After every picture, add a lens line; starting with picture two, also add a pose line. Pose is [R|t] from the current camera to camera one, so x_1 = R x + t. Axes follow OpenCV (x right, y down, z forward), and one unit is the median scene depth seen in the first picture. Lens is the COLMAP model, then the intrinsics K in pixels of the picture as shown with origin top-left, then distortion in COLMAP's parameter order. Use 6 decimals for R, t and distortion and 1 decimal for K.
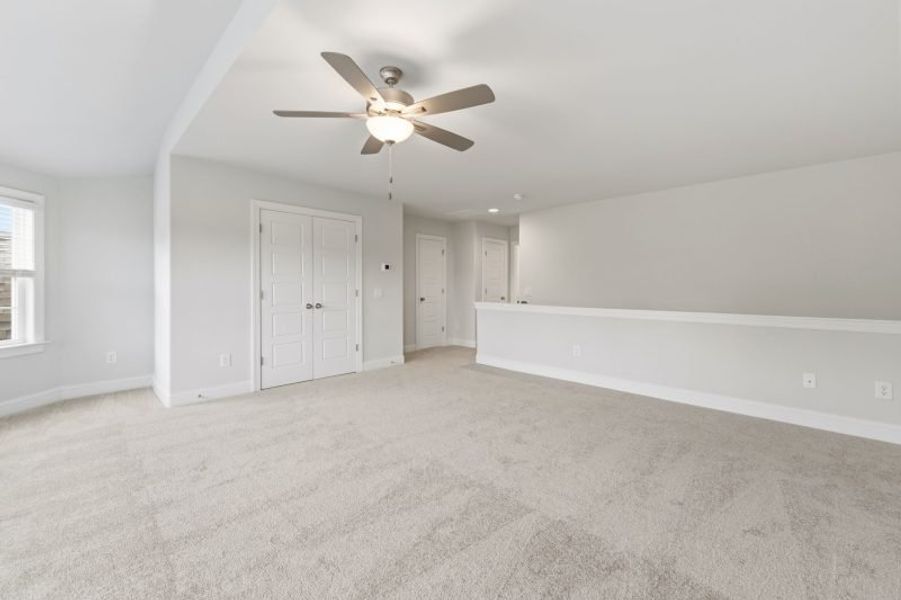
lens RADIAL K [[365.0, 0, 441.8], [0, 365.0, 292.0], [0, 0, 1]] dist [0.002805, -0.000642]
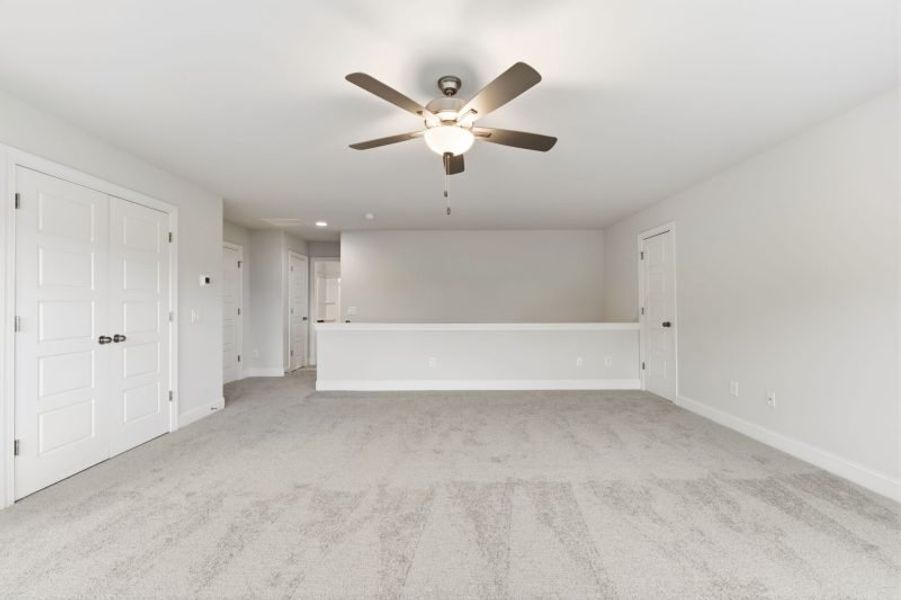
lens RADIAL K [[365.0, 0, 447.4], [0, 365.0, 302.3], [0, 0, 1]] dist [0.002805, -0.000642]
pose [[0.714053, -0.000371, 0.700092, -0.338218], [0.016313, 0.999737, -0.016108, -0.004243], [-0.699902, 0.022923, 0.713871, 0.138709]]
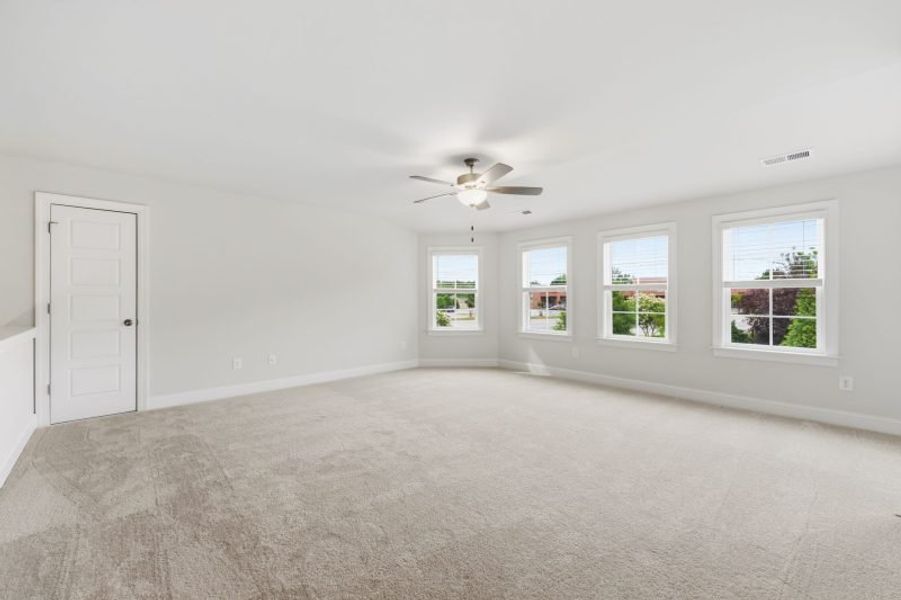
lens RADIAL K [[372.3, 0, 444.7], [0, 372.3, 297.5], [0, 0, 1]] dist [0.004195, 0.000557]
pose [[-0.998494, 0.001428, 0.054839, -0.040028], [0.001952, 0.999953, 0.009489, -0.013646], [-0.054822, 0.009582, -0.998450, 1.108418]]
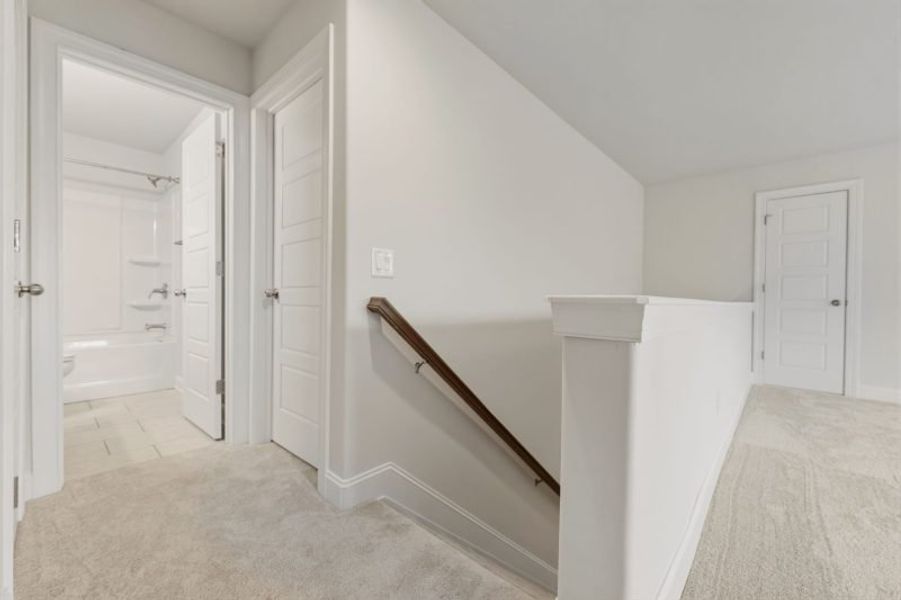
lens RADIAL K [[365.0, 0, 450.4], [0, 365.0, 298.6], [0, 0, 1]] dist [0.002805, -0.000642]
pose [[-0.045218, -0.007688, 0.998948, -0.051246], [-0.001276, 0.999970, 0.007638, 0.030316], [-0.998976, -0.000929, -0.045226, 1.188179]]
